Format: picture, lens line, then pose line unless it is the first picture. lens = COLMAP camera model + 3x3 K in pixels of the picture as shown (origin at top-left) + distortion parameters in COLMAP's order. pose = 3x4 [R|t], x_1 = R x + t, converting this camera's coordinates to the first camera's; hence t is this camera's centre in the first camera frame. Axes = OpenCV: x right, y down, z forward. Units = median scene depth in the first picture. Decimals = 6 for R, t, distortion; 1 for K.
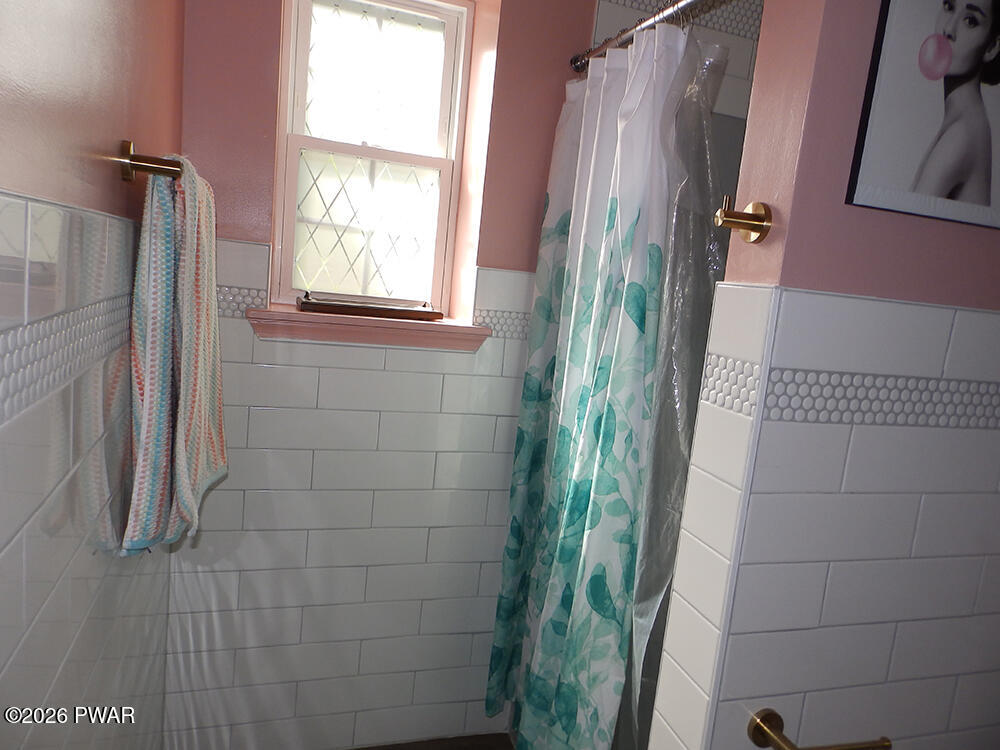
lens RADIAL K [[680.4, 0, 498.3], [0, 680.4, 371.0], [0, 0, 1]] dist [0.001811, 0.002219]
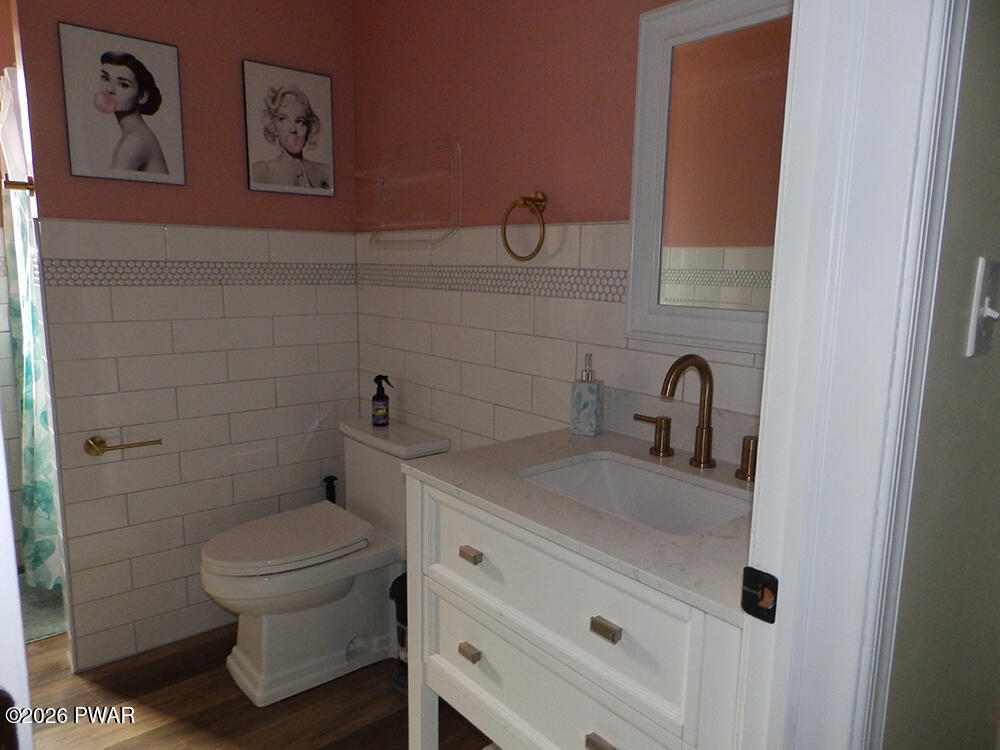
lens RADIAL K [[680.4, 0, 501.1], [0, 680.4, 378.1], [0, 0, 1]] dist [0.001811, 0.002219]
pose [[0.924686, -0.145444, 0.351856, 0.882085], [0.128351, 0.989143, 0.071566, 0.368726], [-0.358445, -0.021016, 0.933314, -1.360162]]
